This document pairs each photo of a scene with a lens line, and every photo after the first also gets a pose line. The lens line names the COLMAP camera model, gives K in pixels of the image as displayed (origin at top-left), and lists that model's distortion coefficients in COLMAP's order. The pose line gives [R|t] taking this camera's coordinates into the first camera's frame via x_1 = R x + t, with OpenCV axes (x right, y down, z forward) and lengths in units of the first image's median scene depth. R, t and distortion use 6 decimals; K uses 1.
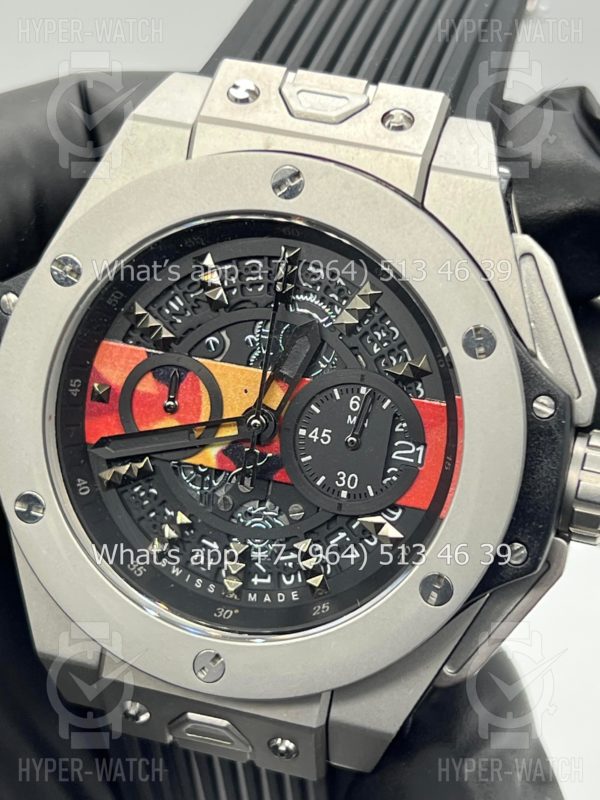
lens RADIAL K [[1845.8, 0, 301.9], [0, 1845.8, 400.3], [0, 0, 1]] dist [0.188177, 0.000000]
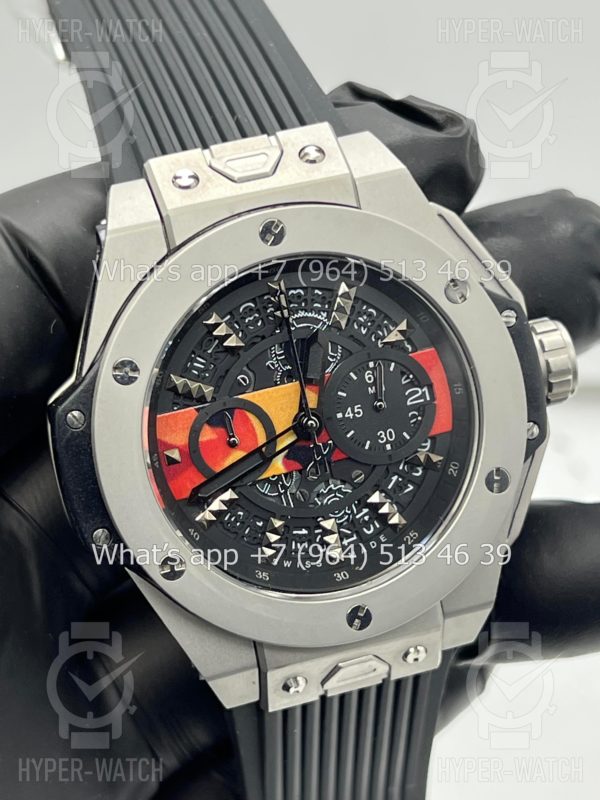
lens RADIAL K [[1845.8, 0, 298.1], [0, 1845.8, 403.3], [0, 0, 1]] dist [0.188177, 0.000000]
pose [[0.835248, -0.403879, 0.373153, -0.482035], [0.393992, 0.912954, 0.106236, -0.132901], [-0.383578, 0.058286, 0.921667, -0.132363]]
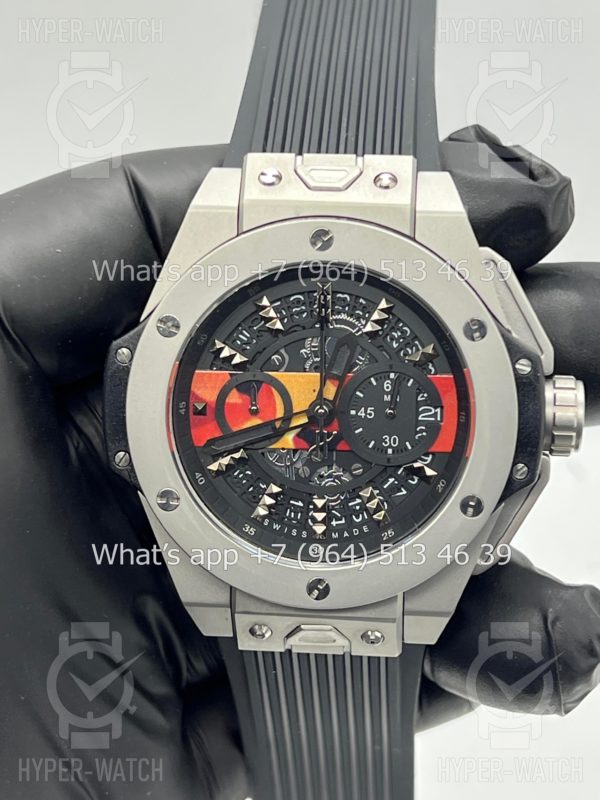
lens RADIAL K [[1845.8, 0, 296.8], [0, 1845.8, 392.5], [0, 0, 1]] dist [0.188177, 0.000000]
pose [[0.976969, -0.168357, 0.131100, -0.220955], [0.164295, 0.985547, 0.041283, -0.061856], [-0.136156, -0.018794, 0.990509, -0.372584]]
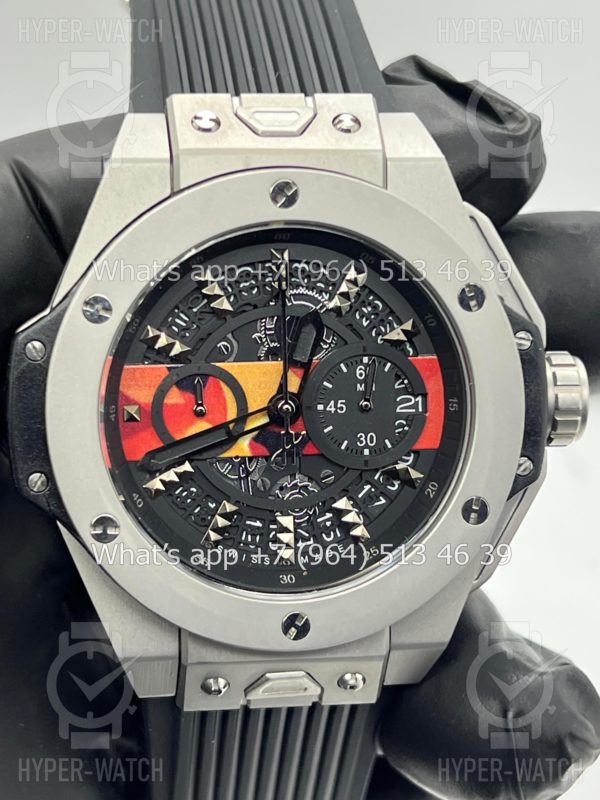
lens RADIAL K [[1845.8, 0, 296.8], [0, 1845.8, 400.8], [0, 0, 1]] dist [0.188177, 0.000000]
pose [[0.914071, -0.214896, 0.343938, -0.403911], [0.207933, 0.976453, 0.057481, -0.055094], [-0.348192, 0.018974, 0.937231, -0.062685]]
